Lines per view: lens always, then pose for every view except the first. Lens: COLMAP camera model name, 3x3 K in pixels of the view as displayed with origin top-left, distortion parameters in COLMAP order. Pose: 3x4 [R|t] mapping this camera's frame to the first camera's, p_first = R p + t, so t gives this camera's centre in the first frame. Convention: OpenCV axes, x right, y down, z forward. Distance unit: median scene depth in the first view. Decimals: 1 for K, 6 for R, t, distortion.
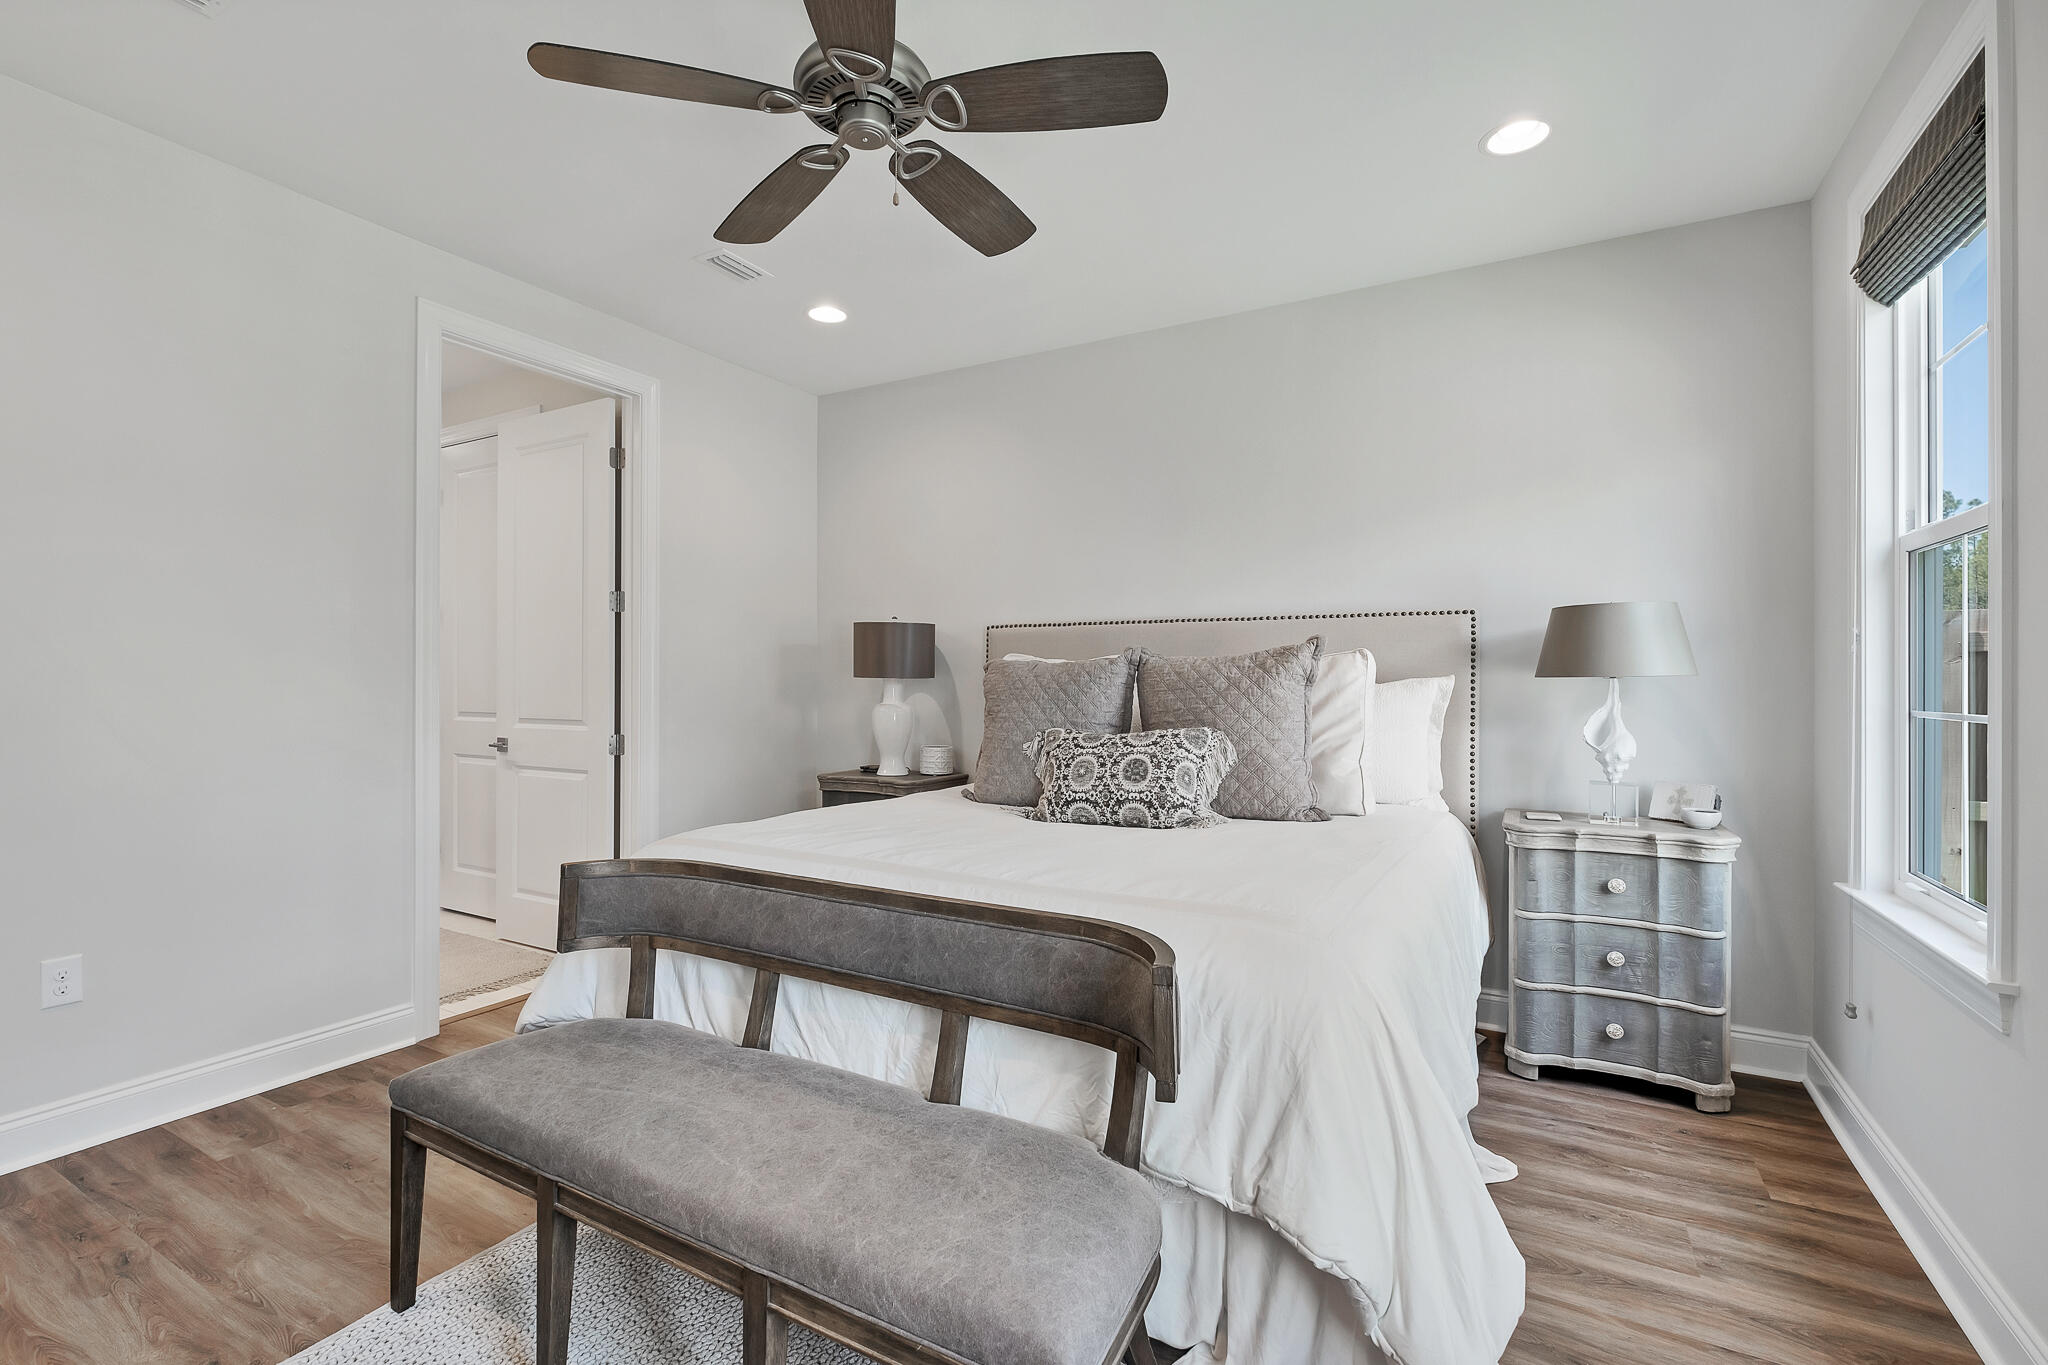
lens RADIAL K [[917.8, 0, 1020.3], [0, 917.8, 692.9], [0, 0, 1]] dist [-0.003454, -0.000454]
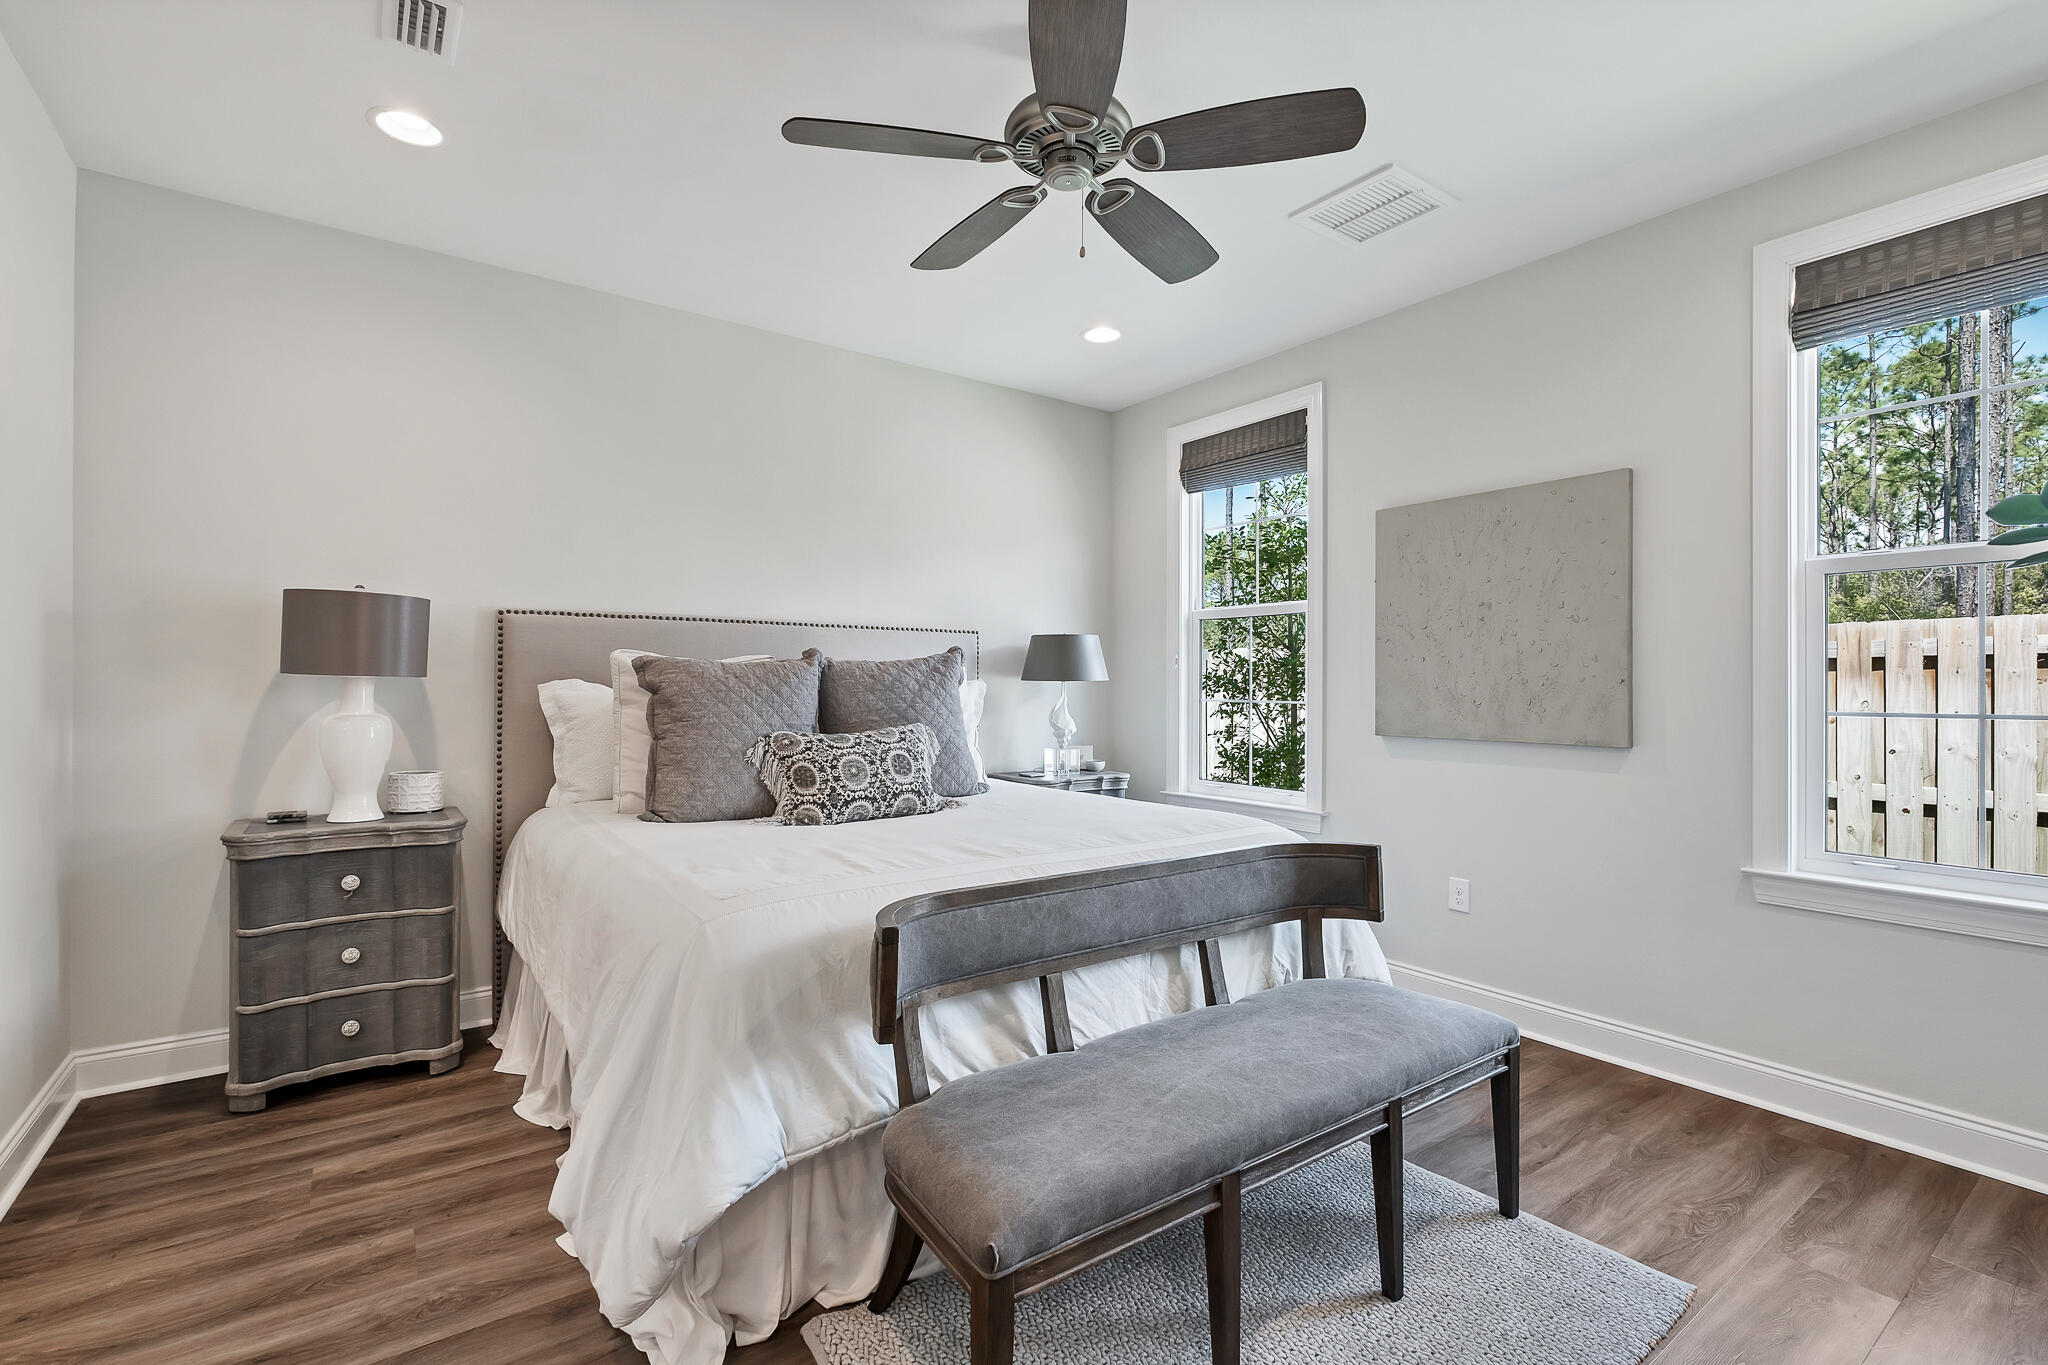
lens RADIAL K [[917.8, 0, 1020.3], [0, 917.8, 692.9], [0, 0, 1]] dist [-0.003454, -0.000454]
pose [[0.413336, -0.007975, 0.910544, -0.806809], [0.004520, 0.999967, 0.006707, -0.007977], [-0.910567, 0.001343, 0.413359, 0.413060]]
